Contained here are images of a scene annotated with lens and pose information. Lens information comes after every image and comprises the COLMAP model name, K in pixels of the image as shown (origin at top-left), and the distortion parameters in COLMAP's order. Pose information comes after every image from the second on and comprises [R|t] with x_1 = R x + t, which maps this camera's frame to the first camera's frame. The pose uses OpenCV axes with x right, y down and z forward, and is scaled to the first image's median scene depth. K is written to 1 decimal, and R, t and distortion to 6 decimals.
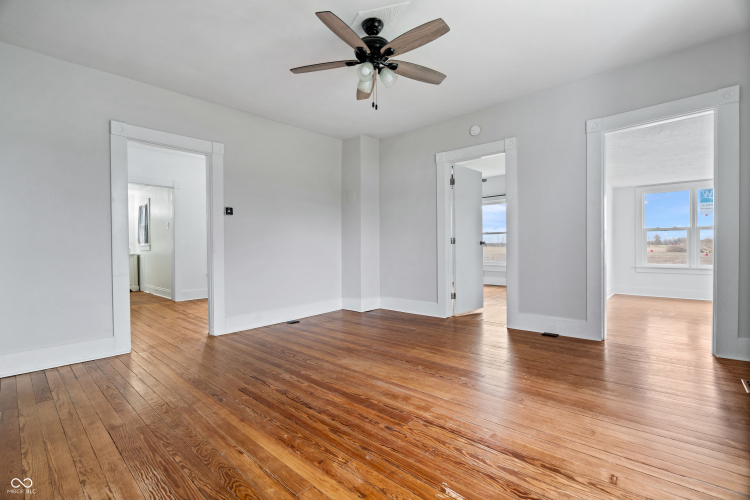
lens RADIAL K [[341.0, 0, 373.7], [0, 341.0, 249.3], [0, 0, 1]] dist [-0.010414, 0.002030]
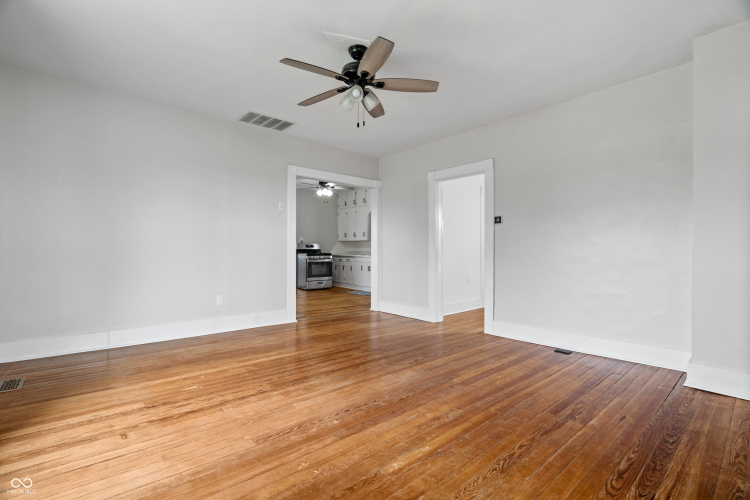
lens RADIAL K [[341.0, 0, 371.7], [0, 341.0, 249.8], [0, 0, 1]] dist [-0.010414, 0.002030]
pose [[-0.122314, 0.011036, -0.992430, 1.122645], [-0.007650, 0.999898, 0.012062, -0.048447], [0.992462, 0.009067, -0.122217, 1.250528]]
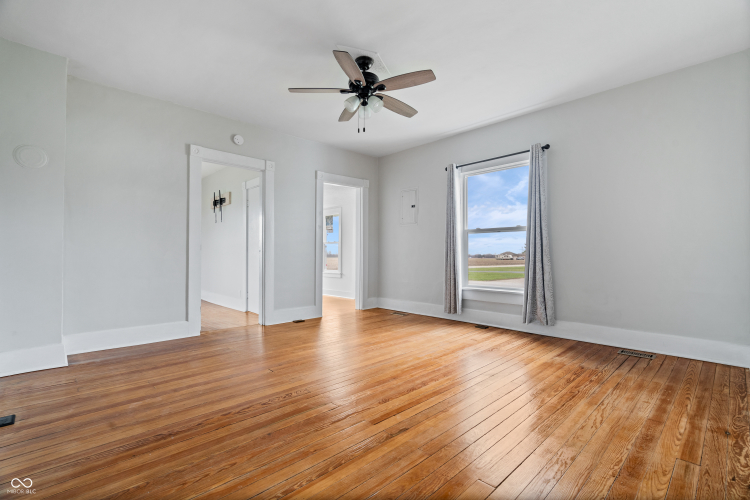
lens RADIAL K [[341.0, 0, 376.8], [0, 341.0, 251.9], [0, 0, 1]] dist [-0.010414, 0.002030]
pose [[0.059189, 0.020453, 0.998037, -1.223255], [0.004398, 0.999775, -0.020750, 0.015827], [-0.998237, 0.005617, 0.059086, 0.946346]]
